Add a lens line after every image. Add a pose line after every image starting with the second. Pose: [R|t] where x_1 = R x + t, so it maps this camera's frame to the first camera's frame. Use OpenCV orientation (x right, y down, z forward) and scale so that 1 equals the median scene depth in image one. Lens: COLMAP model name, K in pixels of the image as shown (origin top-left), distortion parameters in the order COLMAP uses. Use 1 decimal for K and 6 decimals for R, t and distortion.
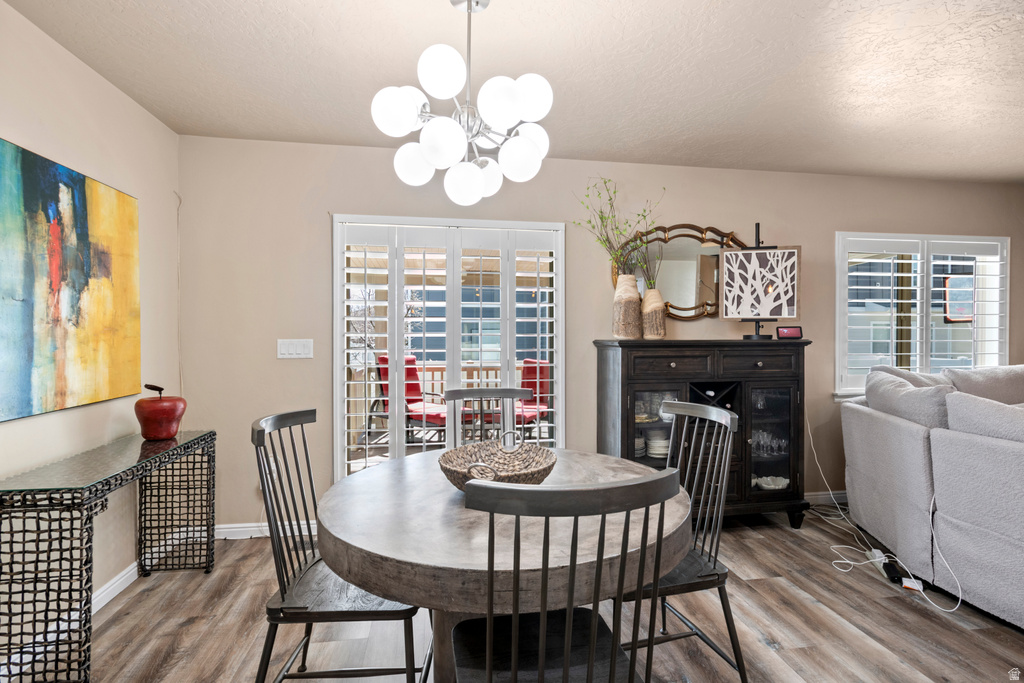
lens RADIAL K [[496.9, 0, 511.3], [0, 496.9, 337.3], [0, 0, 1]] dist [-0.002832, 0.007384]
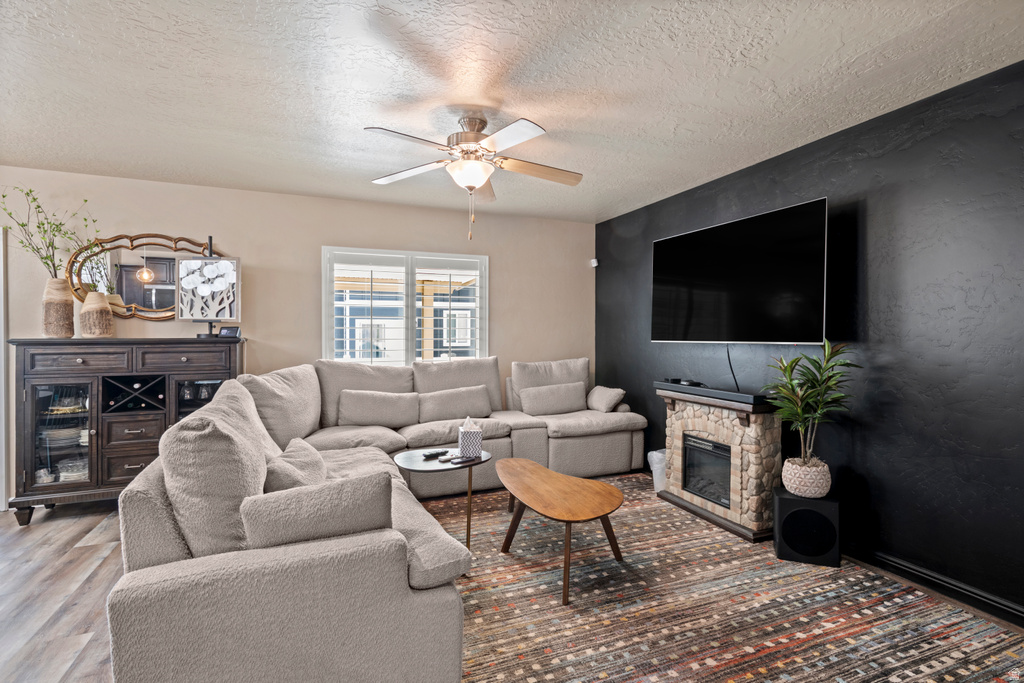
lens RADIAL K [[496.9, 0, 514.0], [0, 496.9, 337.4], [0, 0, 1]] dist [-0.002832, 0.007384]
pose [[0.971219, -0.000058, 0.238186, 0.922095], [-0.000945, 0.999991, 0.004098, -0.002239], [-0.238185, -0.004205, 0.971211, -0.282797]]
